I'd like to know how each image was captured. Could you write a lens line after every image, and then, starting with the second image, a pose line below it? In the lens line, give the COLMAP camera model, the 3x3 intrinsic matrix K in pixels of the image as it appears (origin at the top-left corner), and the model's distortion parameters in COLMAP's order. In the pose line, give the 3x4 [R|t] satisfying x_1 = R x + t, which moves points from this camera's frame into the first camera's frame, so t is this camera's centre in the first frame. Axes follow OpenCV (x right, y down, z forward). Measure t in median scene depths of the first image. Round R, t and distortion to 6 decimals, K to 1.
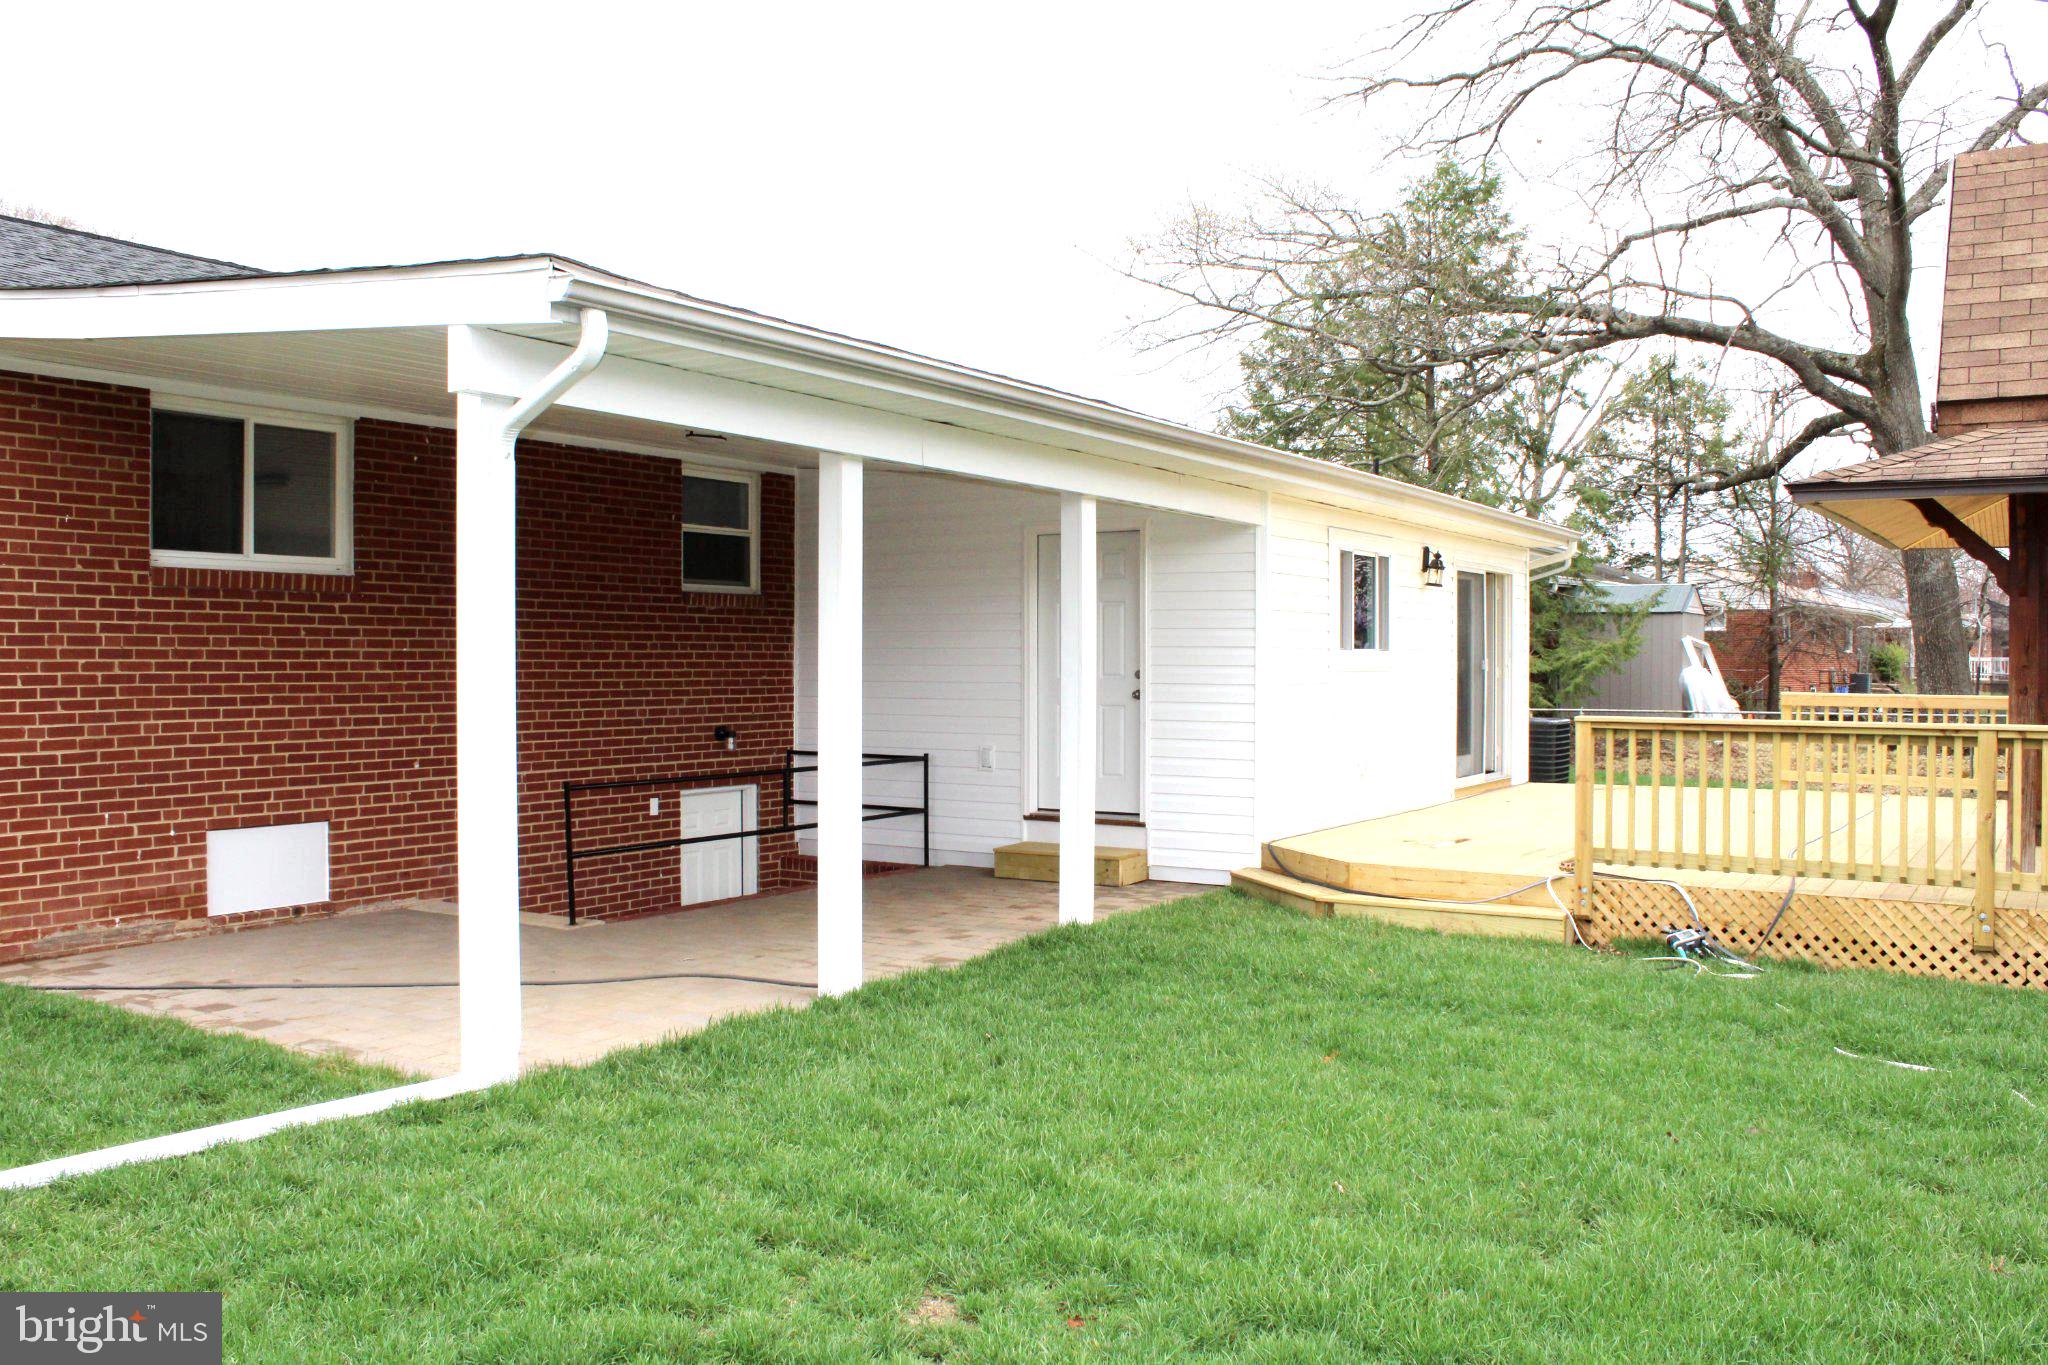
lens RADIAL K [[1698.2, 0, 1022.1], [0, 1698.2, 677.9], [0, 0, 1]] dist [-0.108965, 0.037052]
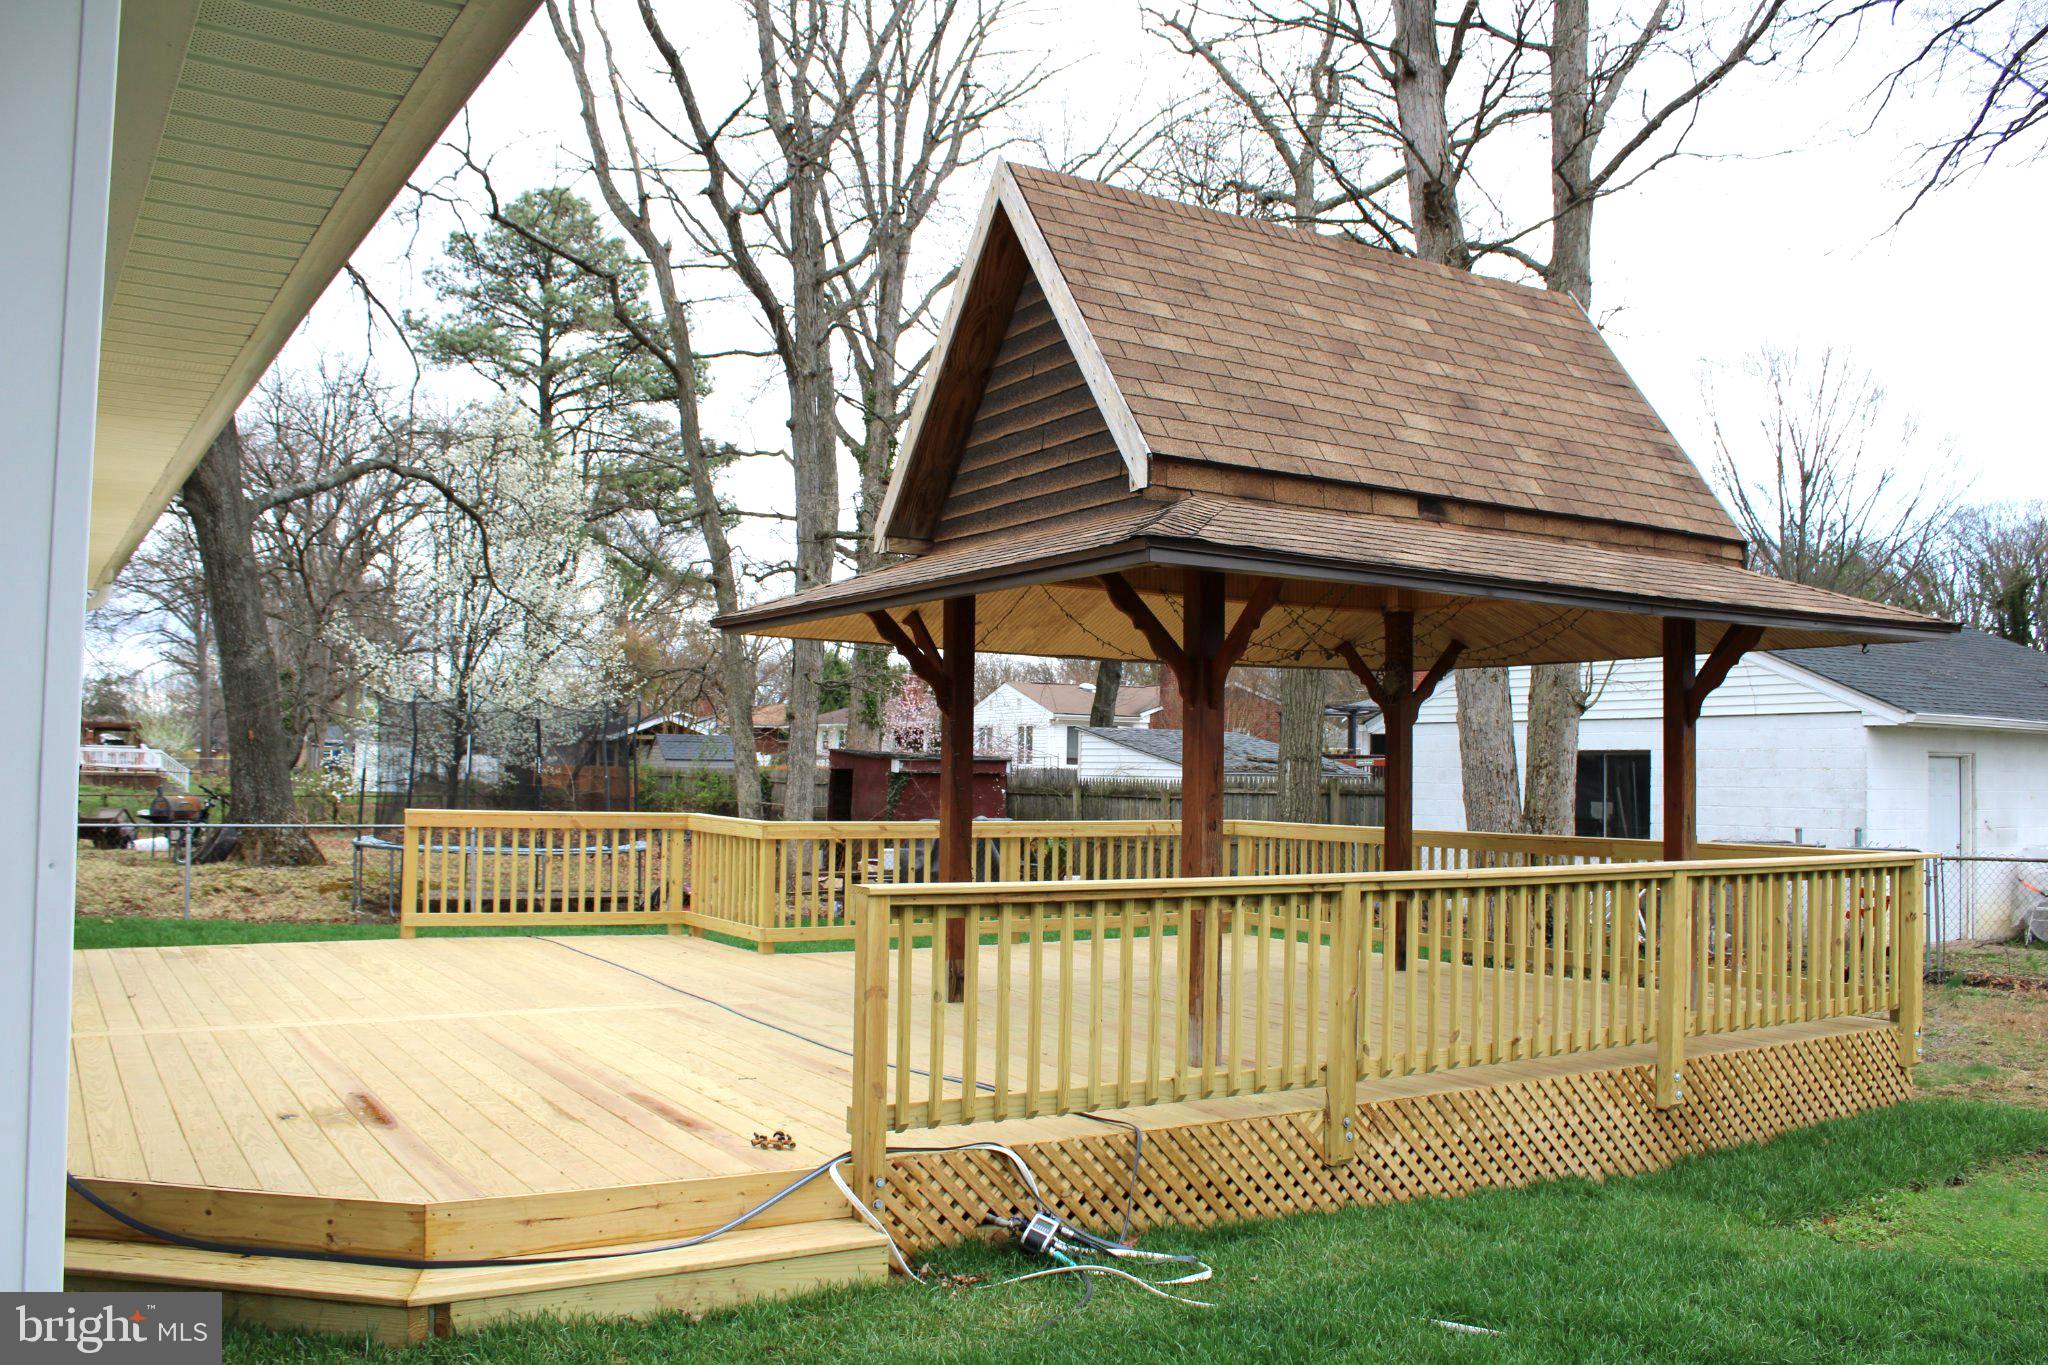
lens RADIAL K [[1698.2, 0, 1030.5], [0, 1698.2, 697.1], [0, 0, 1]] dist [-0.108965, 0.037052]
pose [[0.435093, 0.039073, 0.899538, -0.184102], [-0.002515, 0.999107, -0.042181, -0.019291], [-0.900382, 0.016090, 0.434802, 0.705798]]
